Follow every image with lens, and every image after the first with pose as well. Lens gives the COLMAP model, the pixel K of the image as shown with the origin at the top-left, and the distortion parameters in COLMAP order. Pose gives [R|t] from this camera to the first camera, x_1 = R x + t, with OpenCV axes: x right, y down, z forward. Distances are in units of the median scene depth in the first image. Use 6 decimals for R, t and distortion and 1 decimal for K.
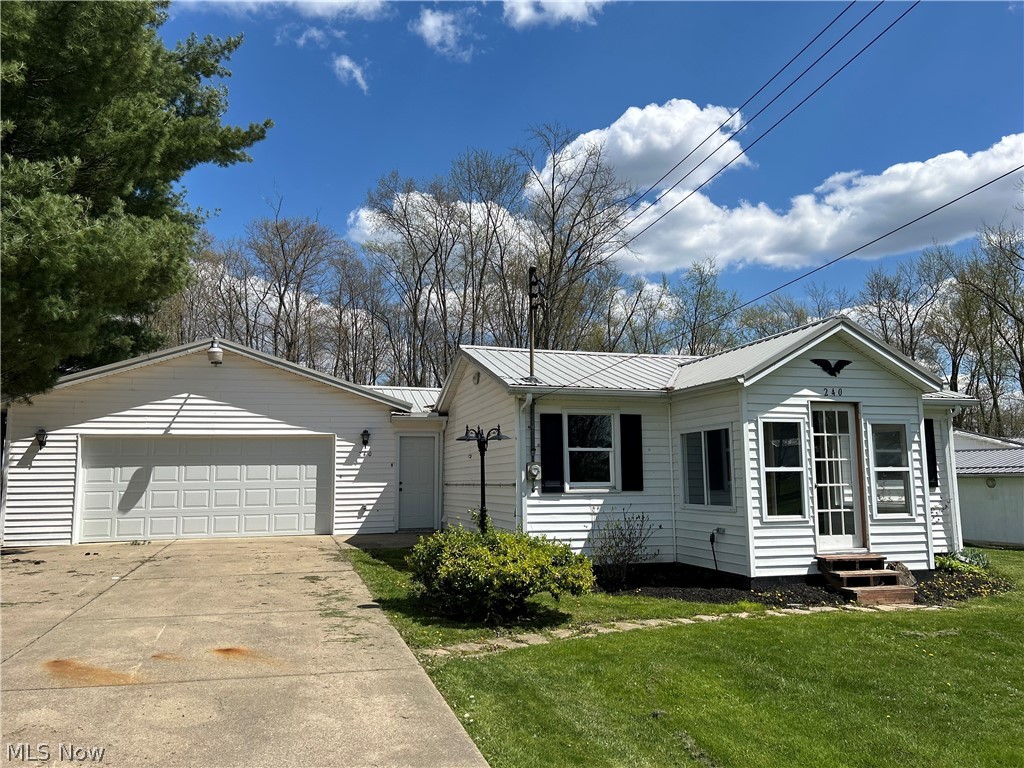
lens RADIAL K [[769.2, 0, 516.0], [0, 769.2, 390.6], [0, 0, 1]] dist [0.061274, -0.071212]
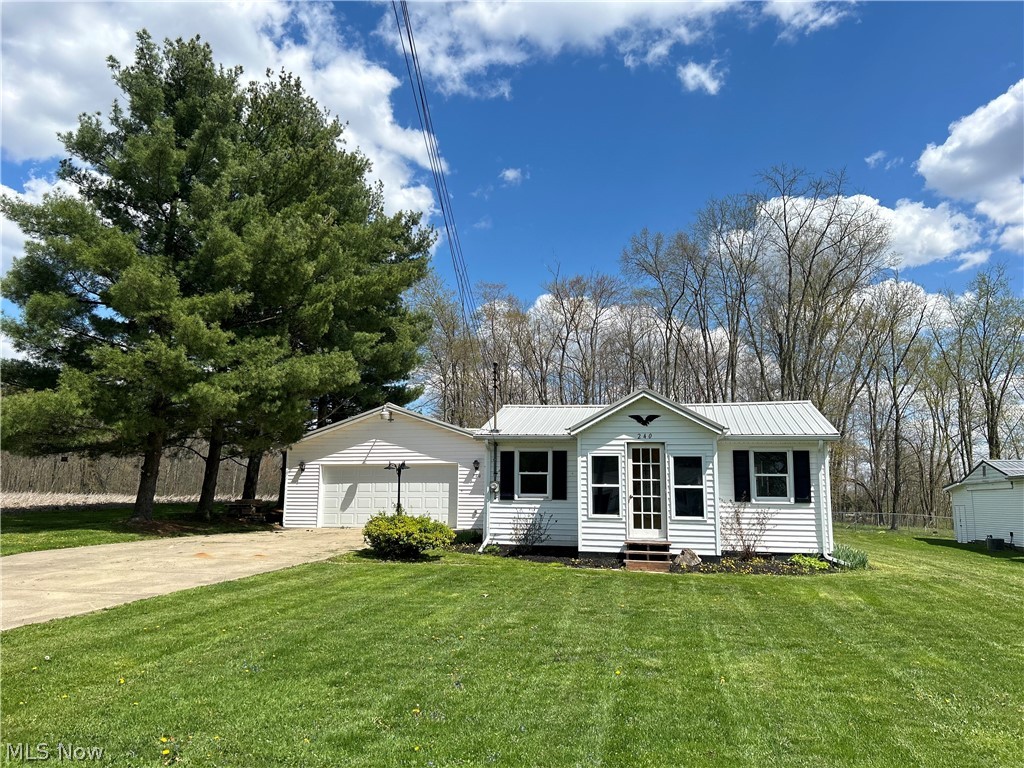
lens RADIAL K [[769.2, 0, 506.2], [0, 769.2, 378.2], [0, 0, 1]] dist [0.061274, -0.071212]
pose [[0.889330, -0.054426, -0.454015, 0.863944], [0.032822, 0.997928, -0.055335, -0.037297], [0.456086, 0.034310, 0.889274, -0.500788]]
